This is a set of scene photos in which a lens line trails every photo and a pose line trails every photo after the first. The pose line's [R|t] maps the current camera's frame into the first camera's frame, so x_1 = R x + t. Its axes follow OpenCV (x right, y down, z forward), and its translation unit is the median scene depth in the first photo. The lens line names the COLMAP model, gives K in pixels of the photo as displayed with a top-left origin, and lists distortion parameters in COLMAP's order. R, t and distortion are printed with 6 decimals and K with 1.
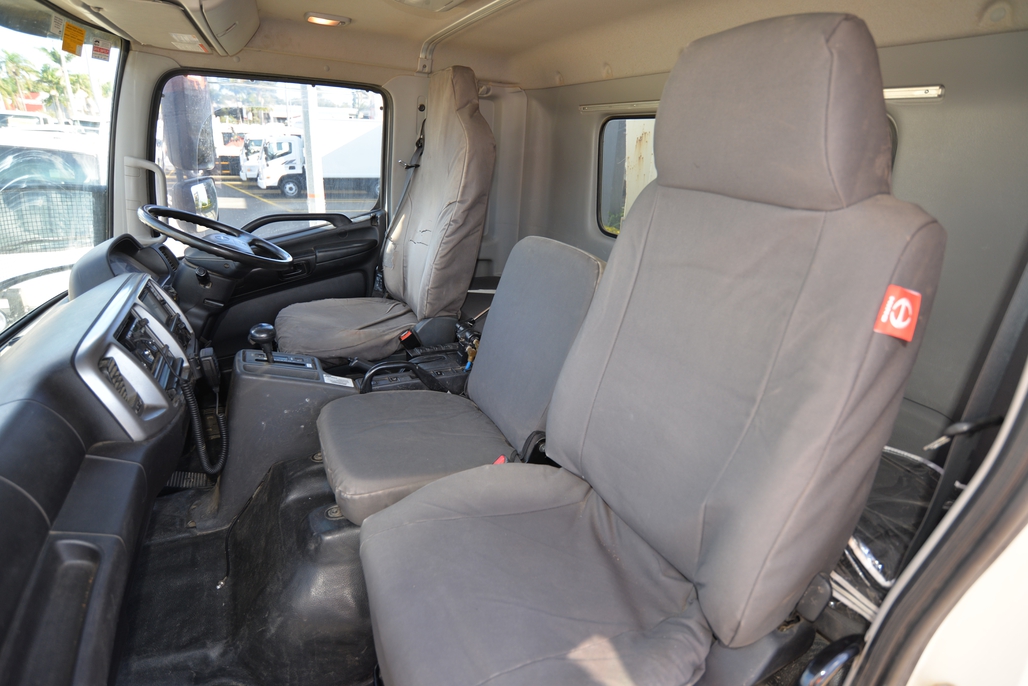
lens RADIAL K [[523.8, 0, 514.0], [0, 523.8, 343.0], [0, 0, 1]] dist [-0.065664, 0.021516]
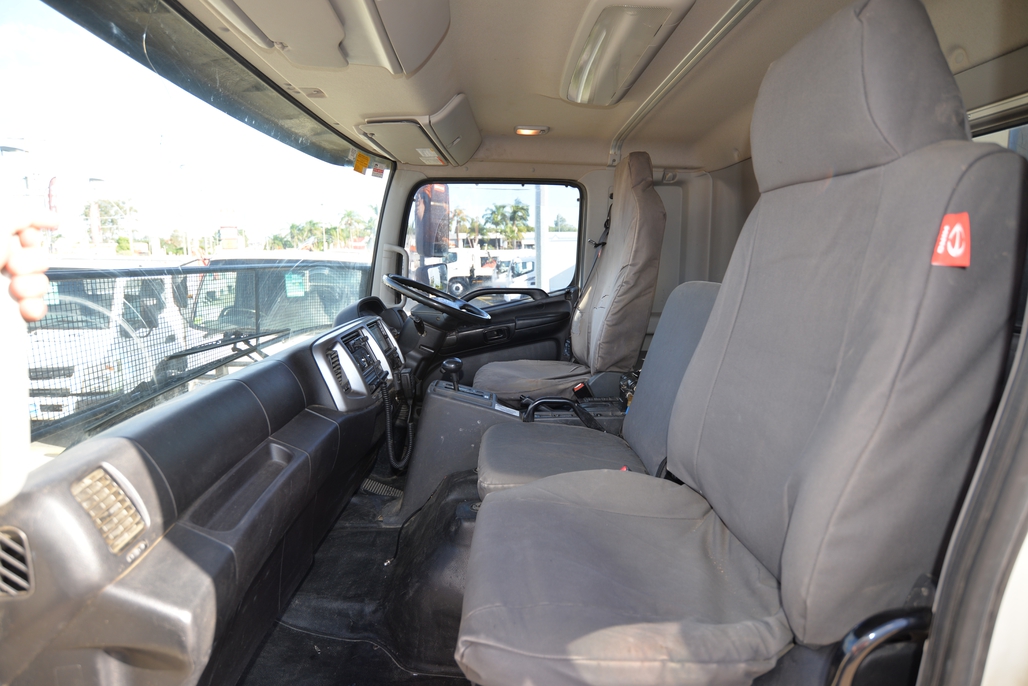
lens RADIAL K [[523.8, 0, 514.0], [0, 523.8, 343.0], [0, 0, 1]] dist [-0.065664, 0.021516]
pose [[0.906599, 0.007628, -0.421925, 0.161579], [-0.098607, 0.975987, -0.194233, 0.151129], [0.410311, 0.217696, 0.885581, -0.045736]]
